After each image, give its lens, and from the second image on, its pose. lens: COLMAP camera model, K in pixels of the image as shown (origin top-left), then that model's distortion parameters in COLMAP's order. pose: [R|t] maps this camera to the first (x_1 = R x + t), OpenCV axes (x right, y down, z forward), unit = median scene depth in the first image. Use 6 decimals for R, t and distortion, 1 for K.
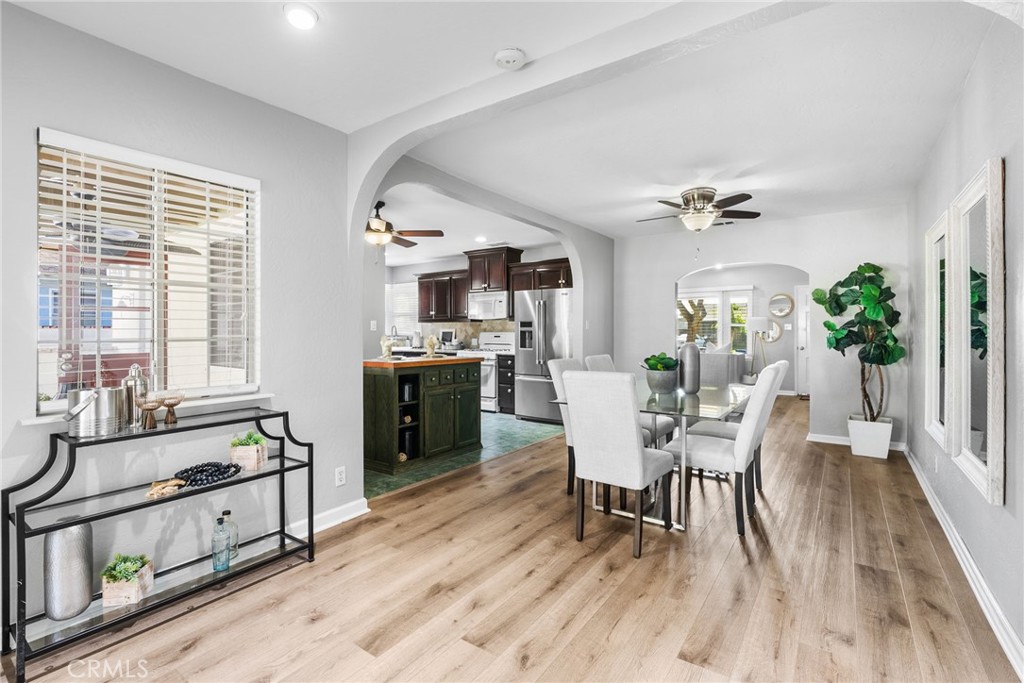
lens RADIAL K [[467.0, 0, 514.9], [0, 467.0, 341.2], [0, 0, 1]] dist [-0.000013, 0.000232]
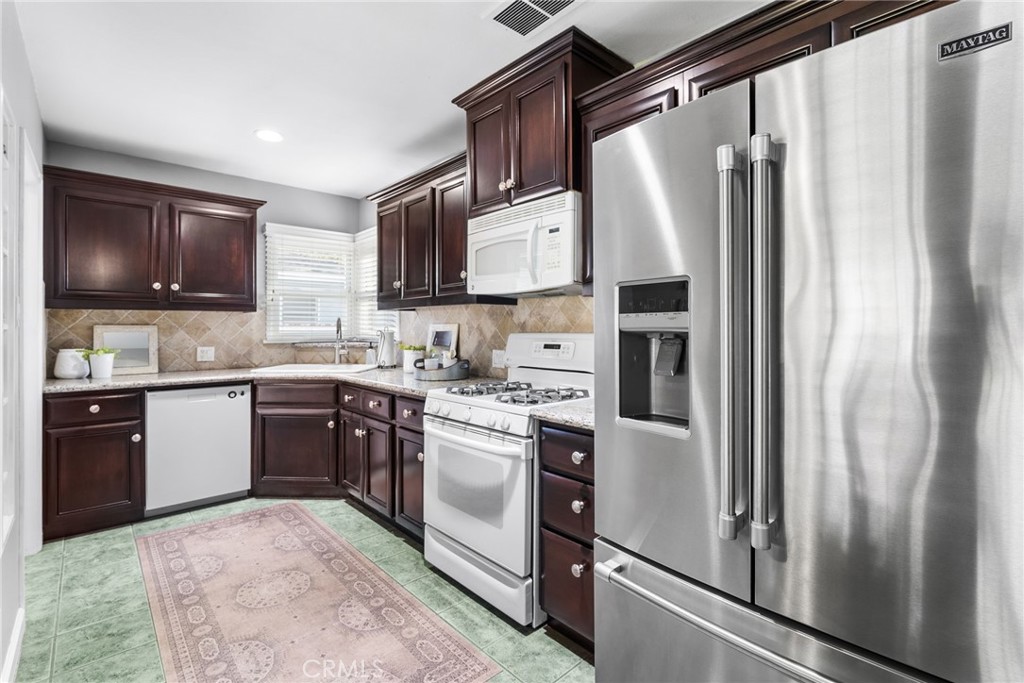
lens RADIAL K [[467.0, 0, 514.9], [0, 467.0, 341.2], [0, 0, 1]] dist [-0.000013, 0.000232]
pose [[0.974634, -0.001665, -0.223800, 0.010966], [0.004095, 0.999938, 0.010396, -0.017897], [0.223769, -0.011049, 0.974580, 0.700750]]
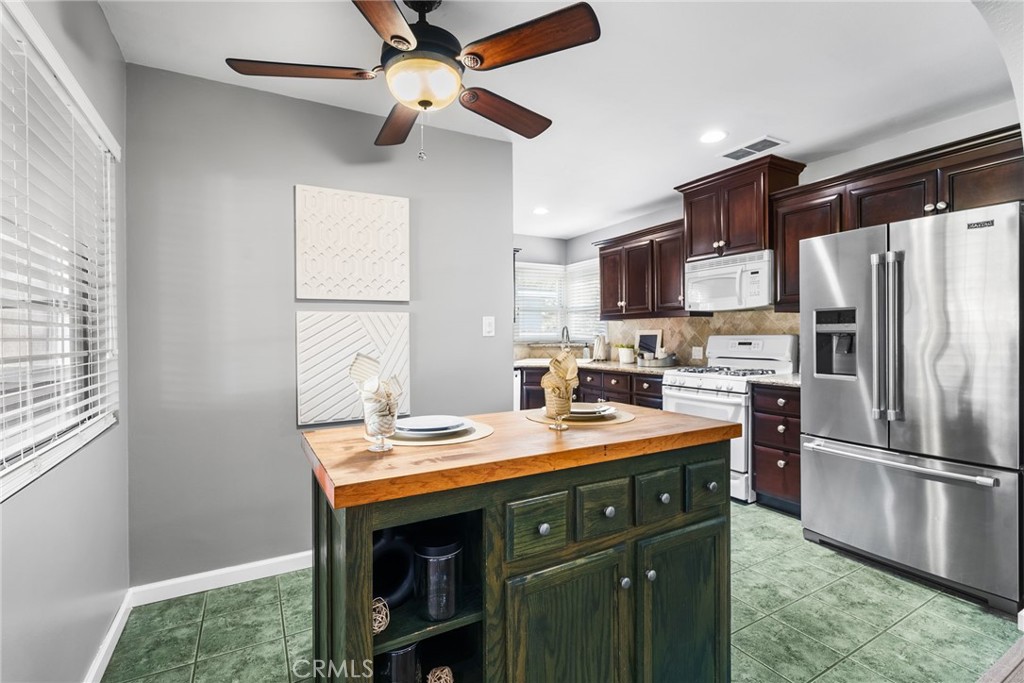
lens RADIAL K [[467.0, 0, 514.9], [0, 467.0, 341.2], [0, 0, 1]] dist [-0.000013, 0.000232]
pose [[0.900614, -0.004343, -0.434597, -0.044479], [0.003420, 0.999990, -0.002905, -0.012517], [0.434606, 0.001129, 0.900620, 0.444798]]
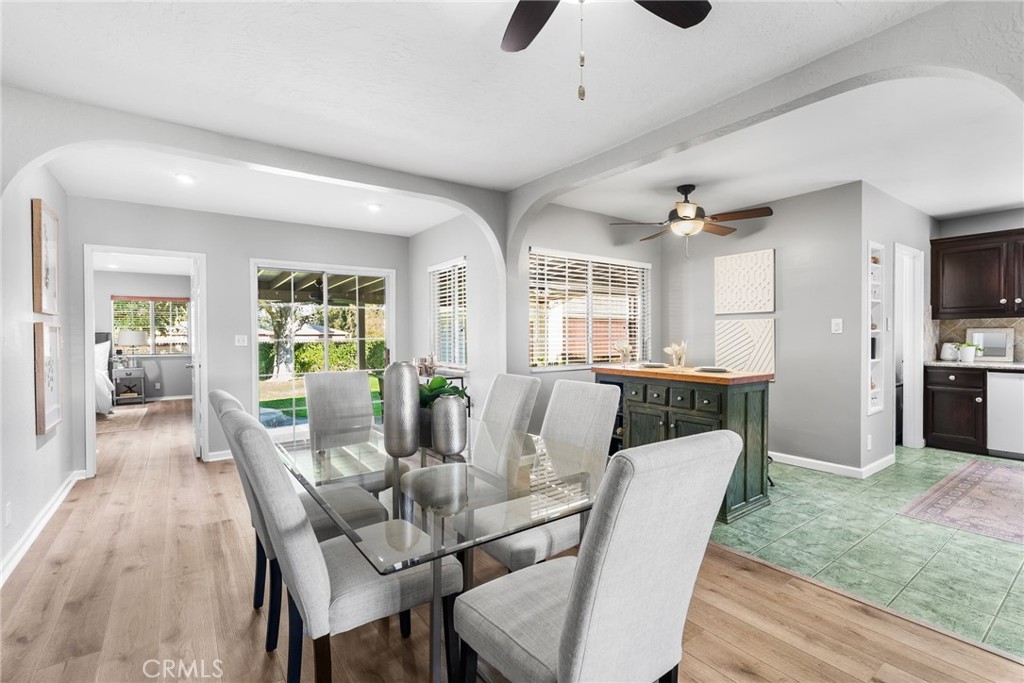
lens RADIAL K [[467.0, 0, 514.9], [0, 467.0, 341.2], [0, 0, 1]] dist [-0.000013, 0.000232]
pose [[-0.321646, 0.007263, -0.946832, 0.406444], [-0.004718, 0.999946, 0.009273, -0.014475], [0.946848, 0.007450, -0.321594, 0.624038]]
